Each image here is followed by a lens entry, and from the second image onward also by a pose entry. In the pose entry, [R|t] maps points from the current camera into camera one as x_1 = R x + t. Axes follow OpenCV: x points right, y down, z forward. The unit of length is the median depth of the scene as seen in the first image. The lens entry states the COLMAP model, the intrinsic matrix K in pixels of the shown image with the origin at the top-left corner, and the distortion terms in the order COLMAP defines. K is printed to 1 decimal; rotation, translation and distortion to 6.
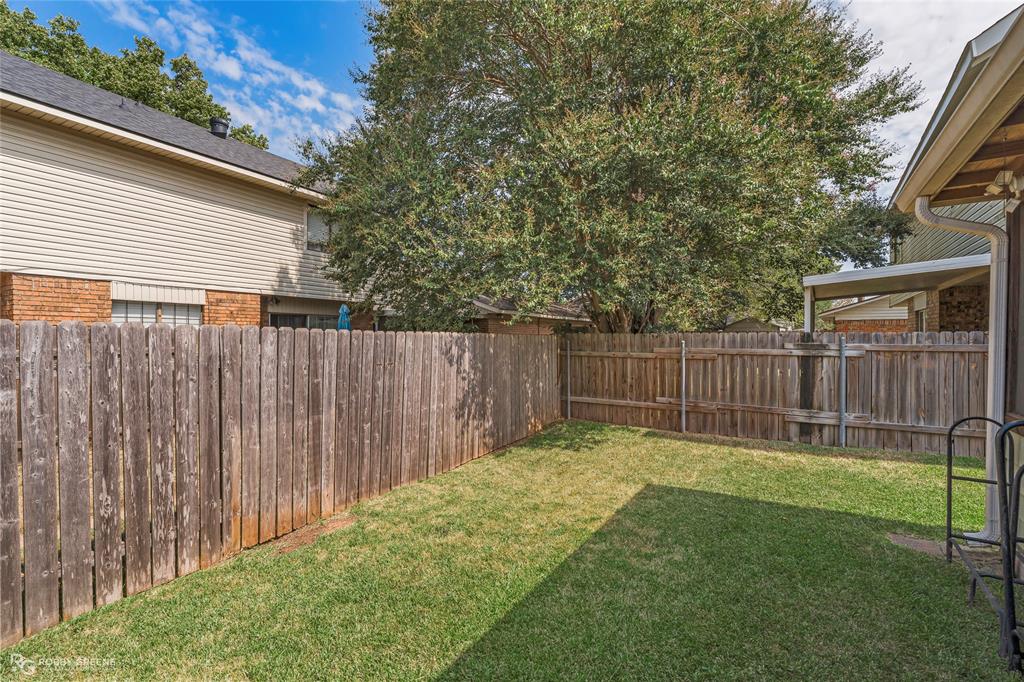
lens RADIAL K [[465.0, 0, 513.5], [0, 465.0, 339.8], [0, 0, 1]] dist [-0.009053, 0.002838]
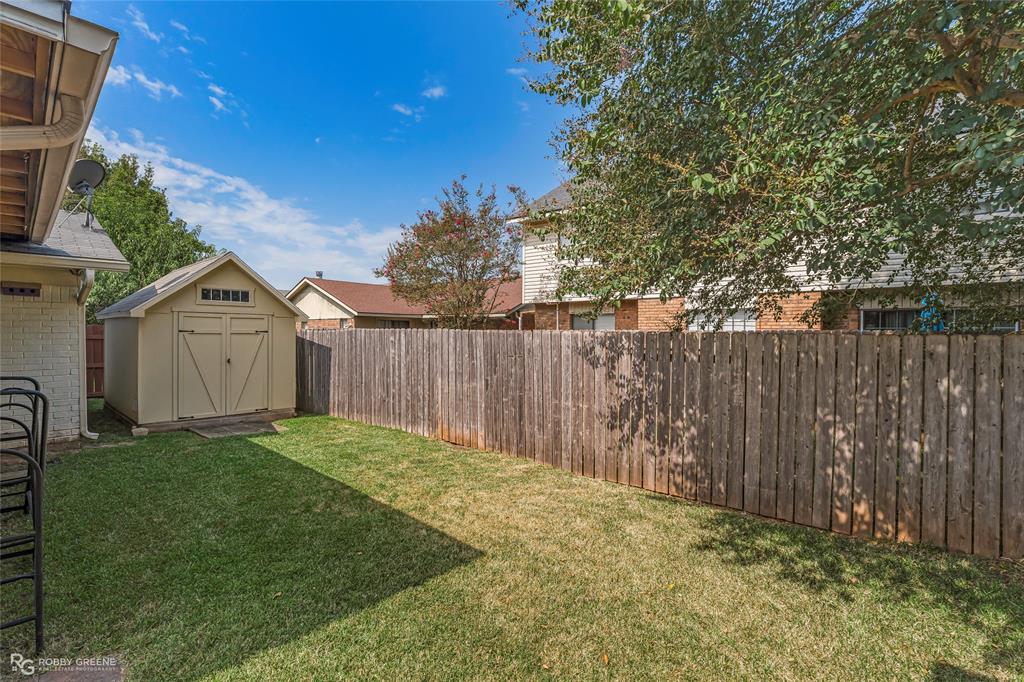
lens RADIAL K [[465.0, 0, 508.6], [0, 465.0, 342.5], [0, 0, 1]] dist [-0.009053, 0.002838]
pose [[-0.176033, 0.018427, -0.984212, 0.814561], [-0.019265, 0.999569, 0.022160, -0.011812], [0.984196, 0.022862, -0.175602, 0.984901]]
